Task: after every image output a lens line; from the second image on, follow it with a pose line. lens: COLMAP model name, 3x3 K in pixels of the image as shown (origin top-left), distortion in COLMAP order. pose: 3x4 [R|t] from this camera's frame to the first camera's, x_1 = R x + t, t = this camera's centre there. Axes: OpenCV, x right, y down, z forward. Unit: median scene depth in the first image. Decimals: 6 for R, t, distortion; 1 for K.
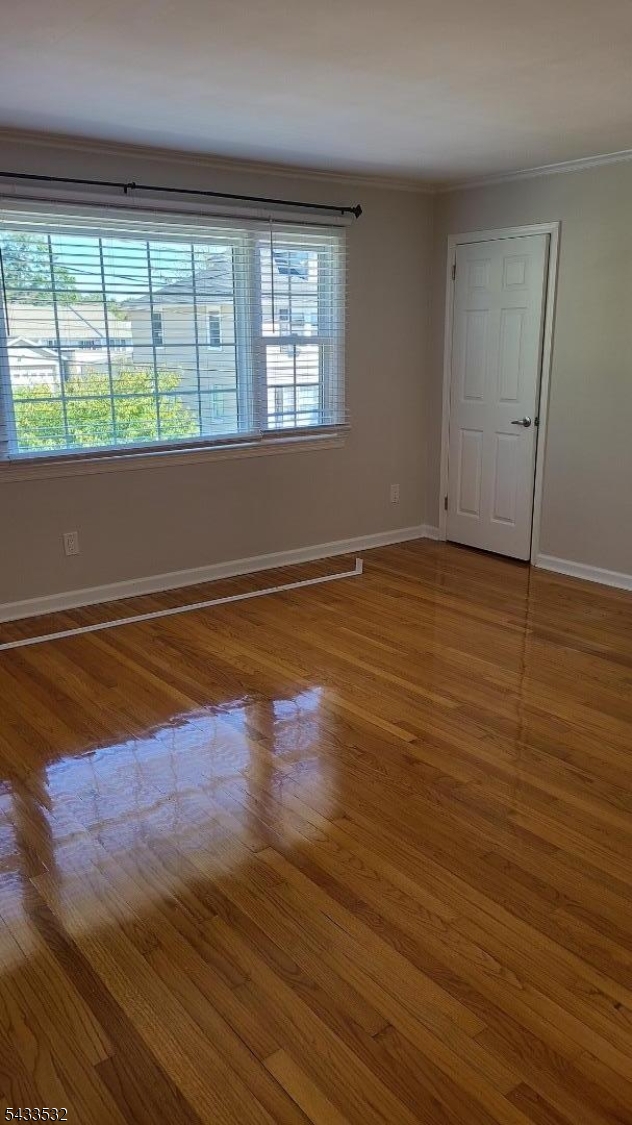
lens RADIAL K [[846.9, 0, 295.6], [0, 846.9, 562.2], [0, 0, 1]] dist [0.073816, -0.094101]
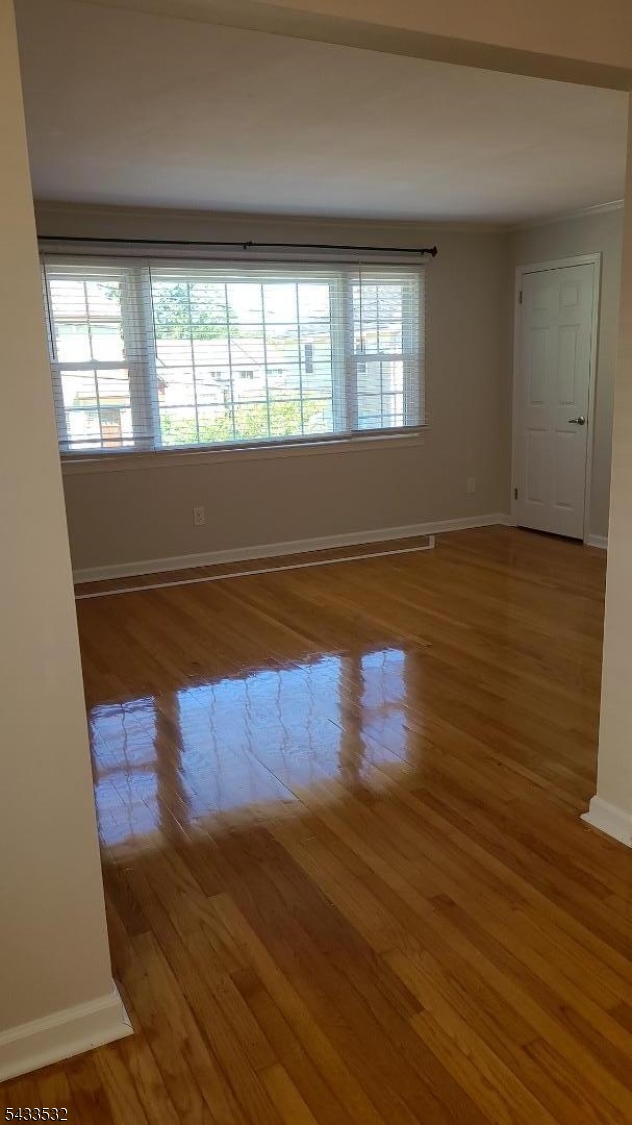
lens RADIAL K [[846.9, 0, 295.6], [0, 846.9, 562.2], [0, 0, 1]] dist [0.073816, -0.094101]
pose [[0.983775, 0.017286, -0.178572, 0.104260], [-0.022633, 0.999353, -0.027945, 0.074182], [0.177973, 0.031534, 0.983530, -0.228604]]
